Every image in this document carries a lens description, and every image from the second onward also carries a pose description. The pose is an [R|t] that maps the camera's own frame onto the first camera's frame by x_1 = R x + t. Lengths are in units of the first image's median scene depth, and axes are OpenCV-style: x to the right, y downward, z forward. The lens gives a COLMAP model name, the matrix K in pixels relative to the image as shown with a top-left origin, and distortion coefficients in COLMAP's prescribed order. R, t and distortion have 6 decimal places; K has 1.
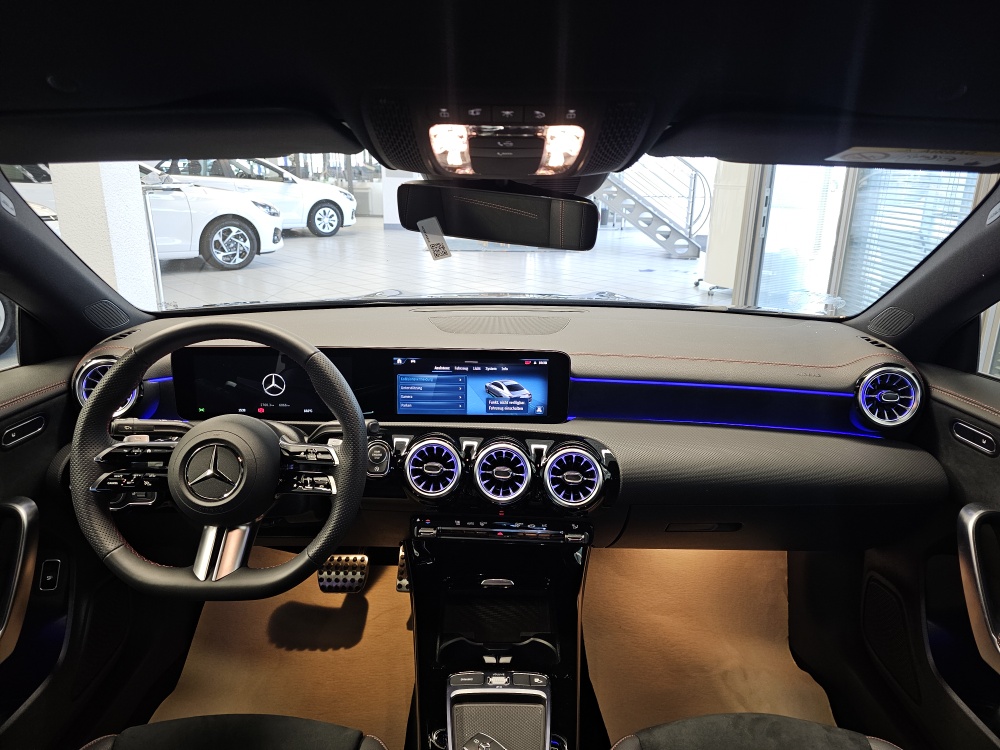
lens RADIAL K [[679.8, 0, 501.8], [0, 679.8, 370.7], [0, 0, 1]] dist [0.061686, -0.065496]
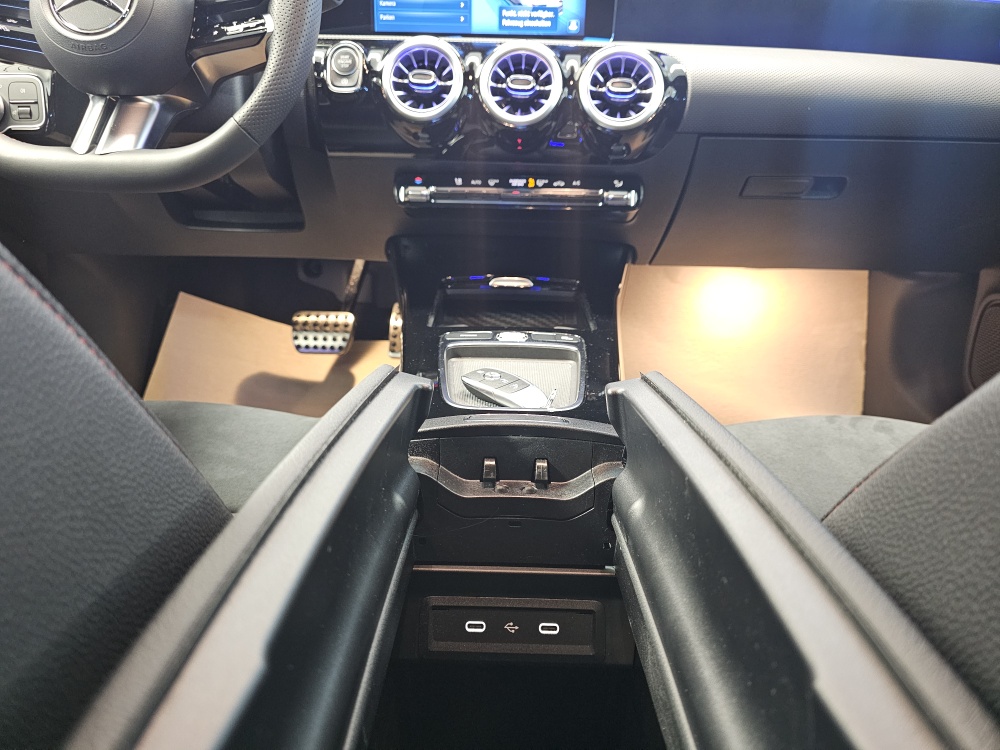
lens RADIAL K [[701.4, 0, 502.6], [0, 701.4, 372.5], [0, 0, 1]] dist [-0.005252, -0.005324]
pose [[0.999817, 0.012334, -0.014651, -0.003576], [-0.010555, 0.993207, 0.115878, 0.341806], [0.015981, -0.115703, 0.993155, 0.229400]]
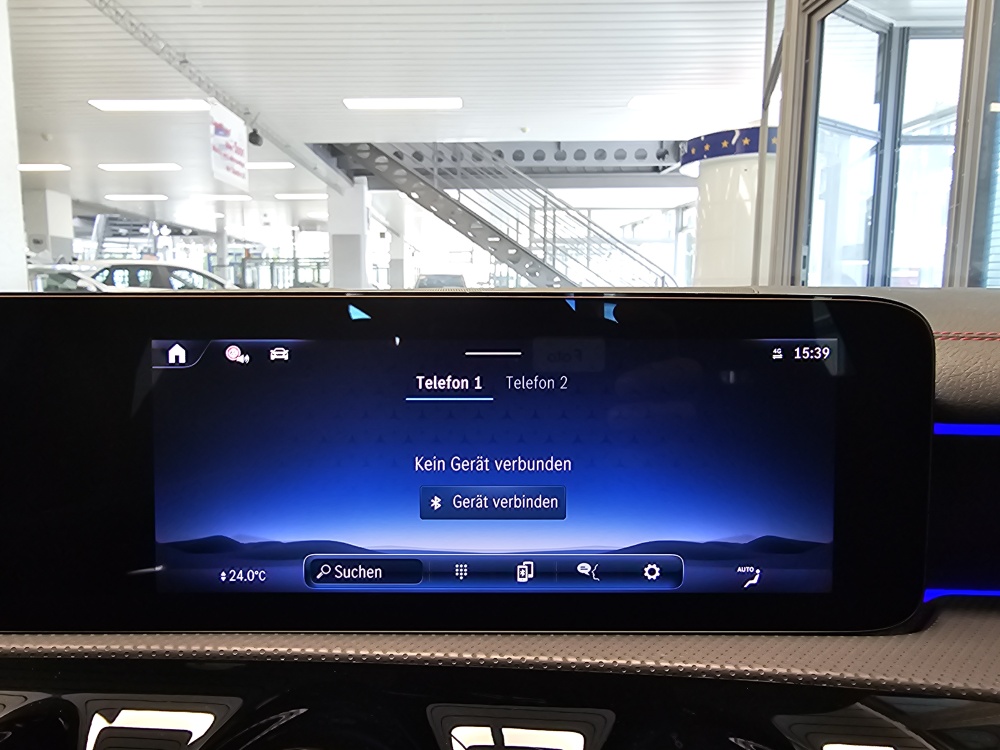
lens RADIAL K [[686.4, 0, 450.4], [0, 686.4, 377.3], [0, 0, 1]] dist [-0.000503, -0.001467]
pose [[0.999929, -0.011830, -0.001616, -0.059287], [0.011384, 0.985439, -0.169647, 0.033589], [0.003600, 0.169616, 0.985504, 0.779266]]
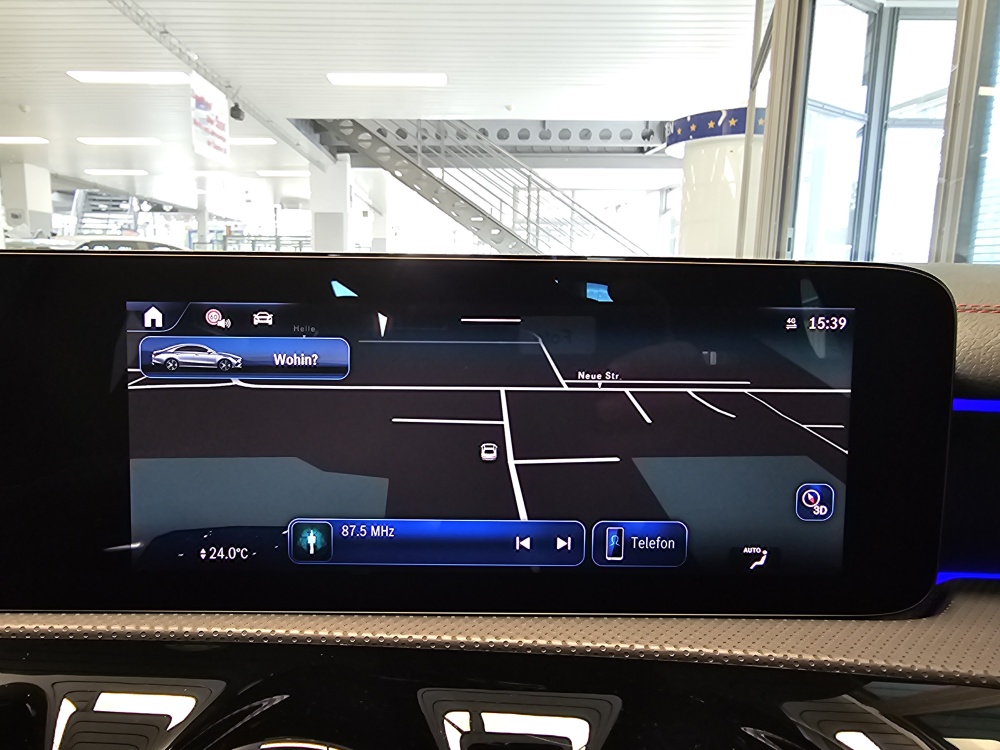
lens RADIAL K [[684.9, 0, 438.6], [0, 684.9, 377.7], [0, 0, 1]] dist [-0.000166, -0.001939]
pose [[0.999964, -0.002295, 0.008141, -0.063449], [0.003418, 0.990040, -0.140748, 0.035059], [-0.007737, 0.140771, 0.990012, 0.793584]]
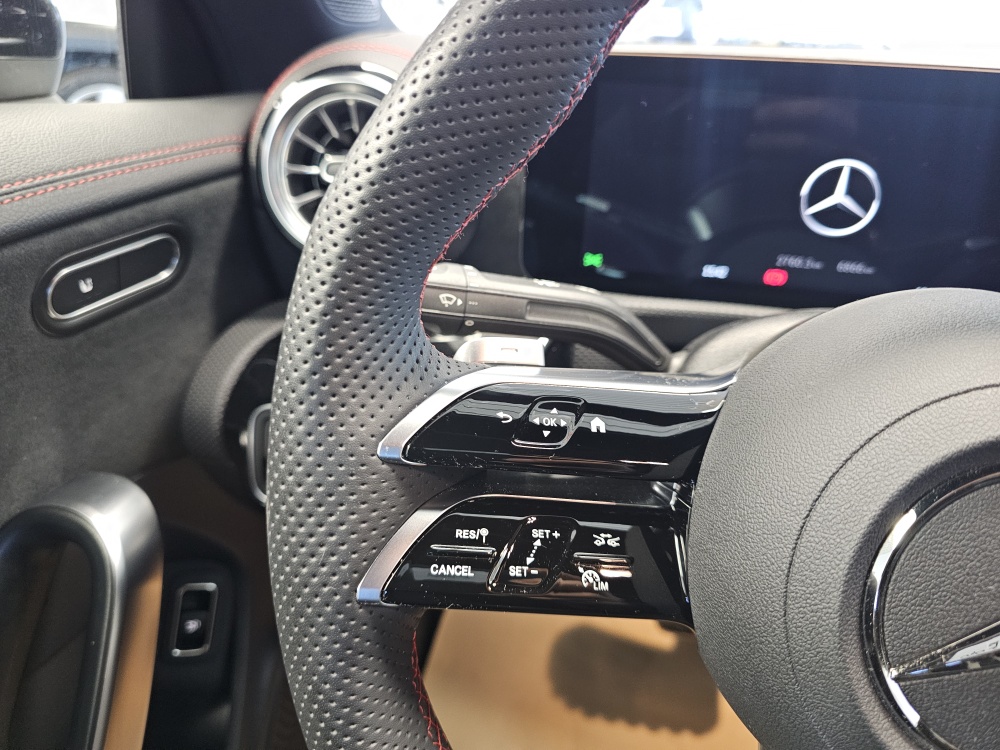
lens RADIAL K [[706.2, 0, 499.3], [0, 706.2, 371.4], [0, 0, 1]] dist [-0.004214, -0.003726]
pose [[0.978427, 0.115066, -0.171580, -0.426299], [-0.083063, 0.979551, 0.183250, 0.052220], [0.189157, -0.165045, 0.967977, 0.658972]]
